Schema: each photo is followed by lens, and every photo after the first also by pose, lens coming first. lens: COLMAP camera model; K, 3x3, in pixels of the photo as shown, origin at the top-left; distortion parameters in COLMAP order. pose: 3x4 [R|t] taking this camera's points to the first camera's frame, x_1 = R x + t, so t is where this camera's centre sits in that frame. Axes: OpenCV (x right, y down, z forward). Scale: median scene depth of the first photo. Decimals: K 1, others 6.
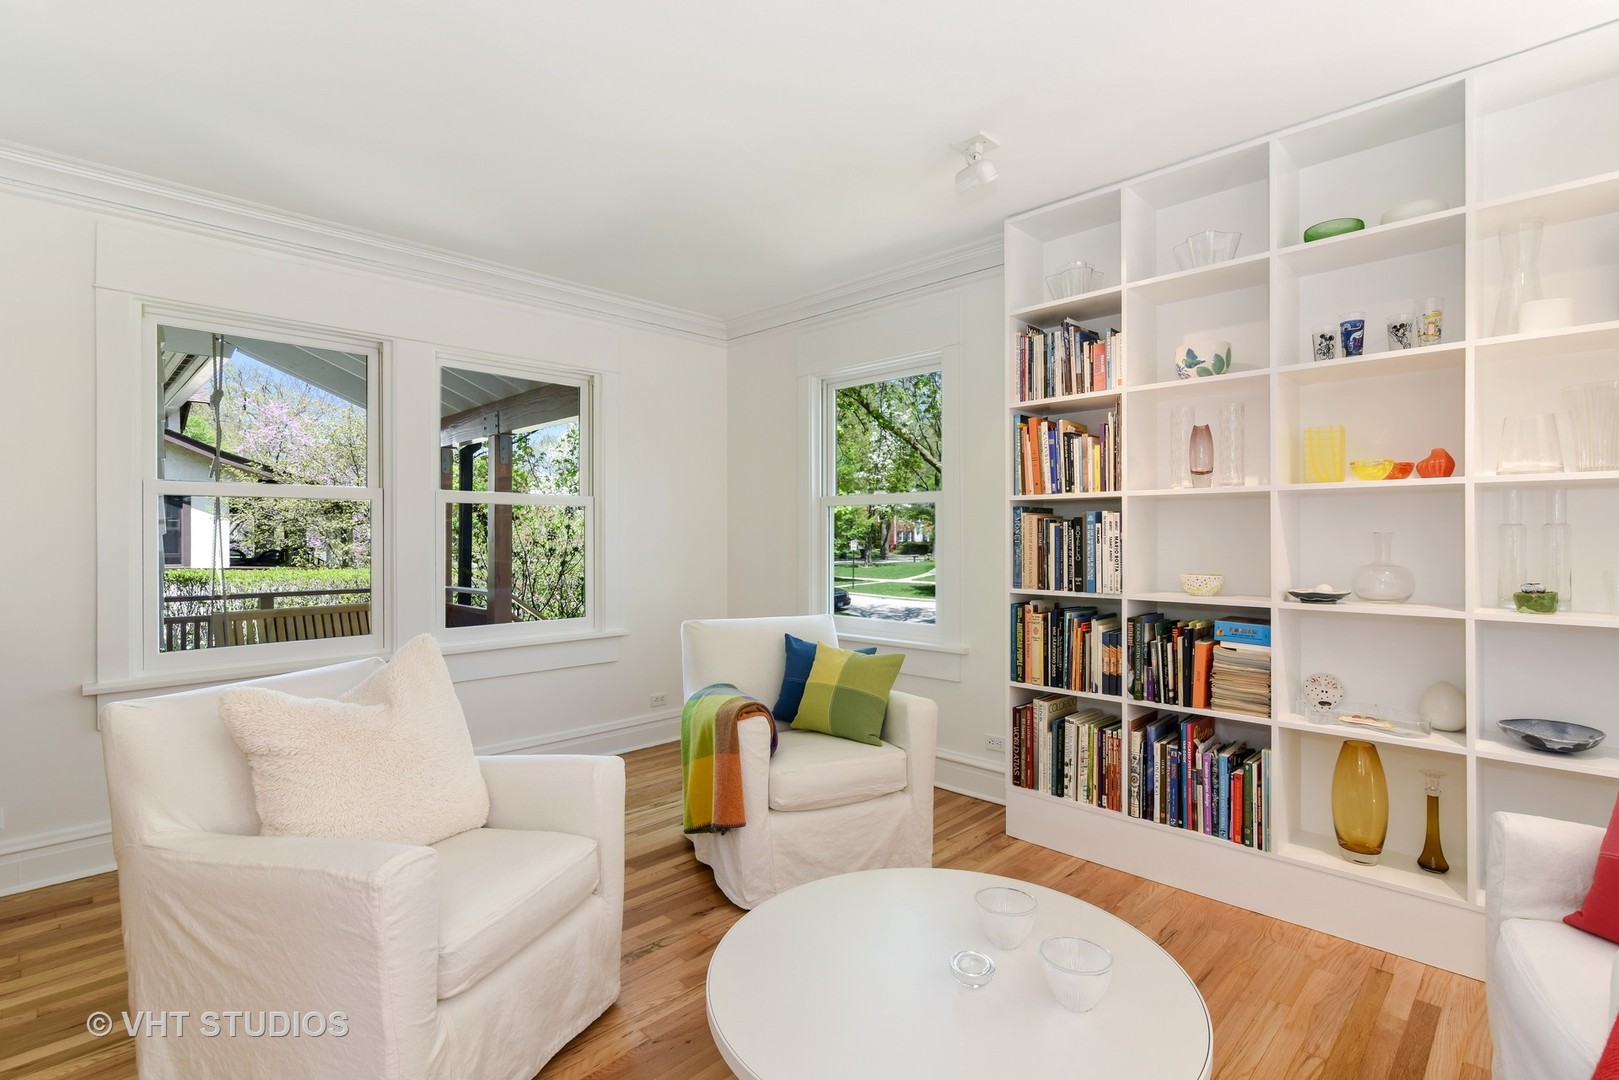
lens RADIAL K [[779.2, 0, 796.4], [0, 779.2, 535.8], [0, 0, 1]] dist [-0.005593, 0.000325]
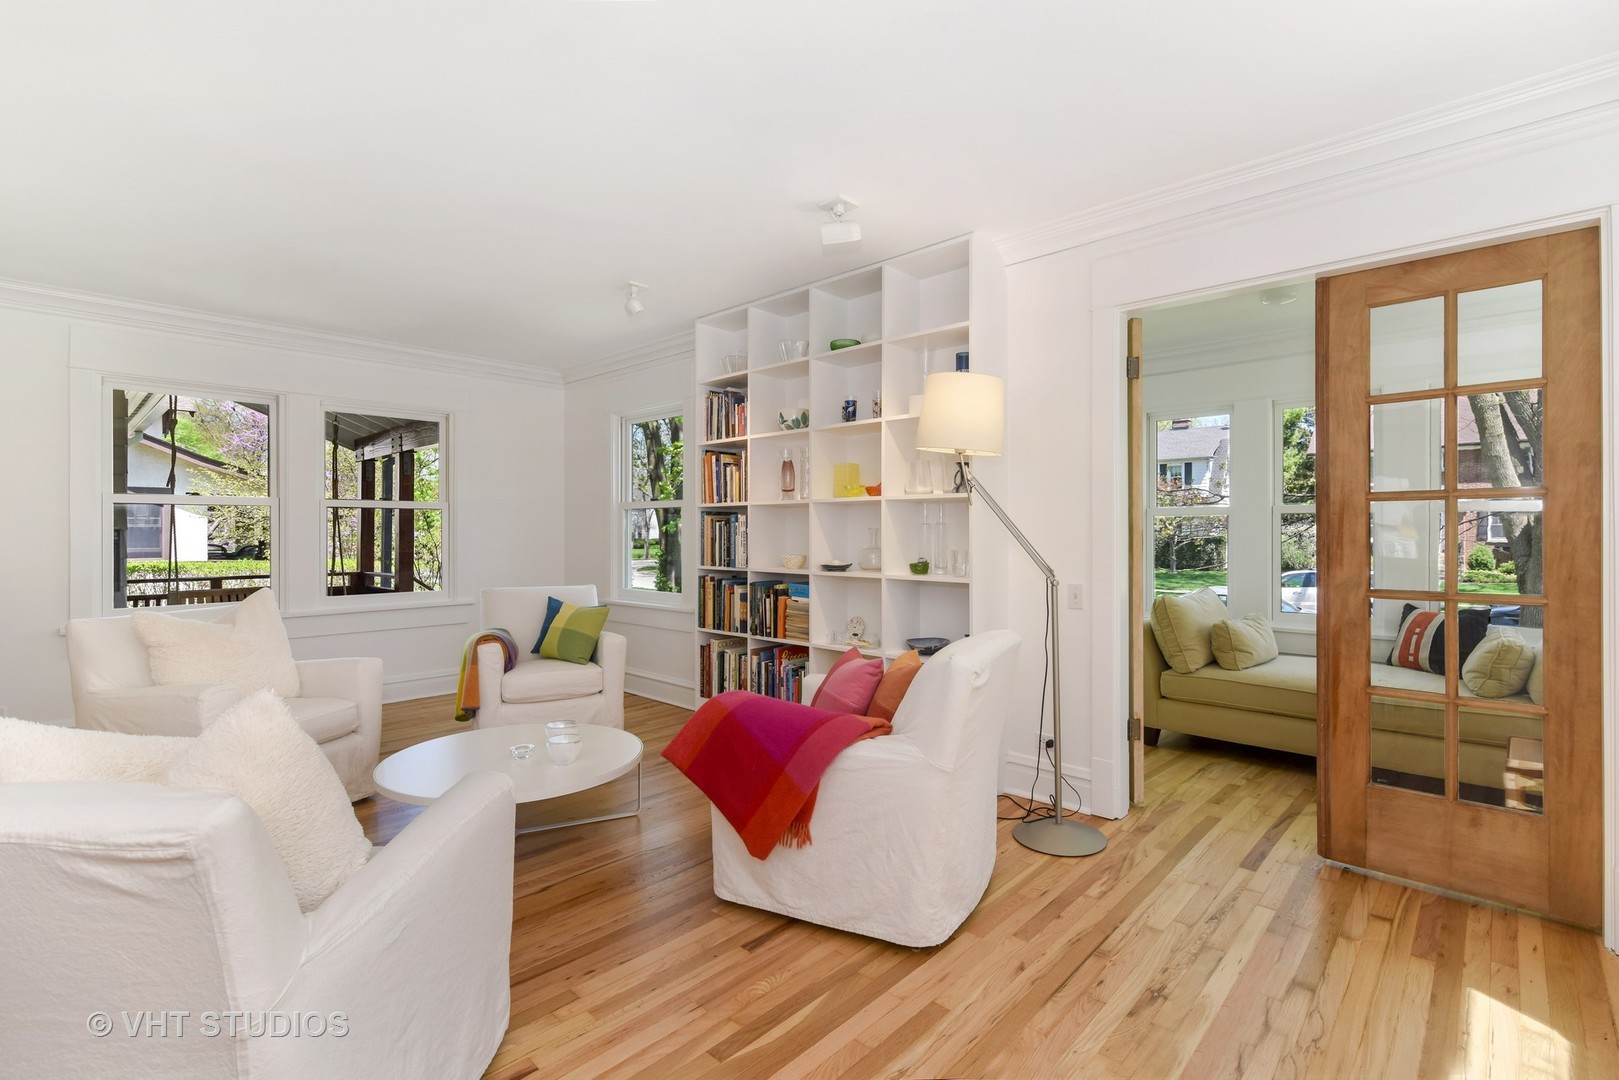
lens RADIAL K [[750.3, 0, 811.5], [0, 750.3, 531.5], [0, 0, 1]] dist [-0.011421, 0.002084]
pose [[0.999290, -0.000139, 0.037685, 0.471612], [0.000167, 1.000000, -0.000738, 0.003099], [-0.037685, 0.000744, 0.999289, -0.486964]]
